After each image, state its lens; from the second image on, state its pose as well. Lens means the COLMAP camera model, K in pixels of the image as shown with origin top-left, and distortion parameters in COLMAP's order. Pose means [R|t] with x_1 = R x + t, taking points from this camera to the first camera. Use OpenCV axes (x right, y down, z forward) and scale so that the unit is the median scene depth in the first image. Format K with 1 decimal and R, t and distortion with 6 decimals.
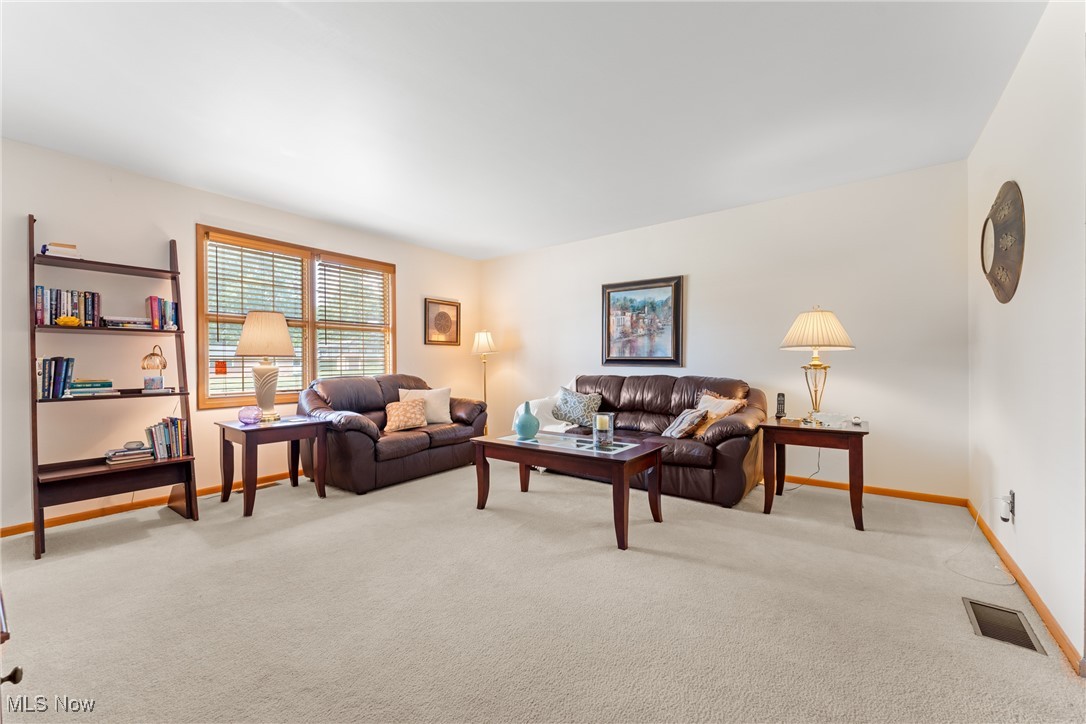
lens RADIAL K [[442.3, 0, 537.1], [0, 442.3, 362.8], [0, 0, 1]] dist [0.002067, 0.001664]
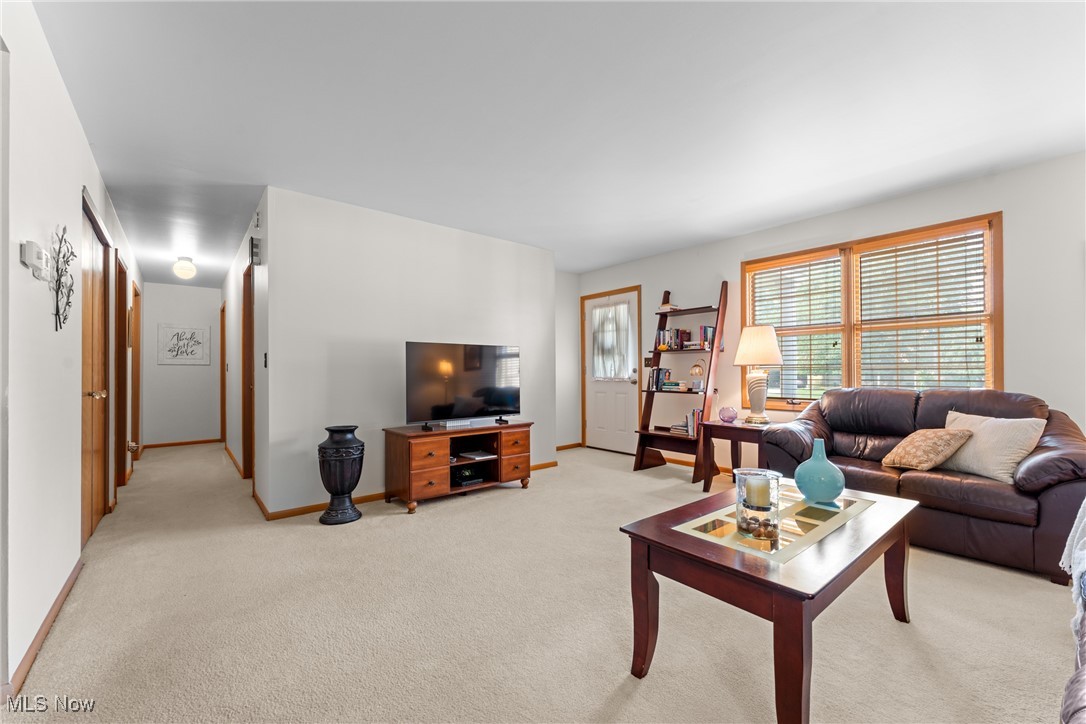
lens RADIAL K [[442.3, 0, 543.7], [0, 442.3, 368.0], [0, 0, 1]] dist [0.002067, 0.001664]
pose [[-0.224596, -0.003416, -0.974446, 0.502143], [0.002544, 0.999988, -0.004091, -0.003792], [0.974449, -0.003398, -0.224585, 0.607108]]
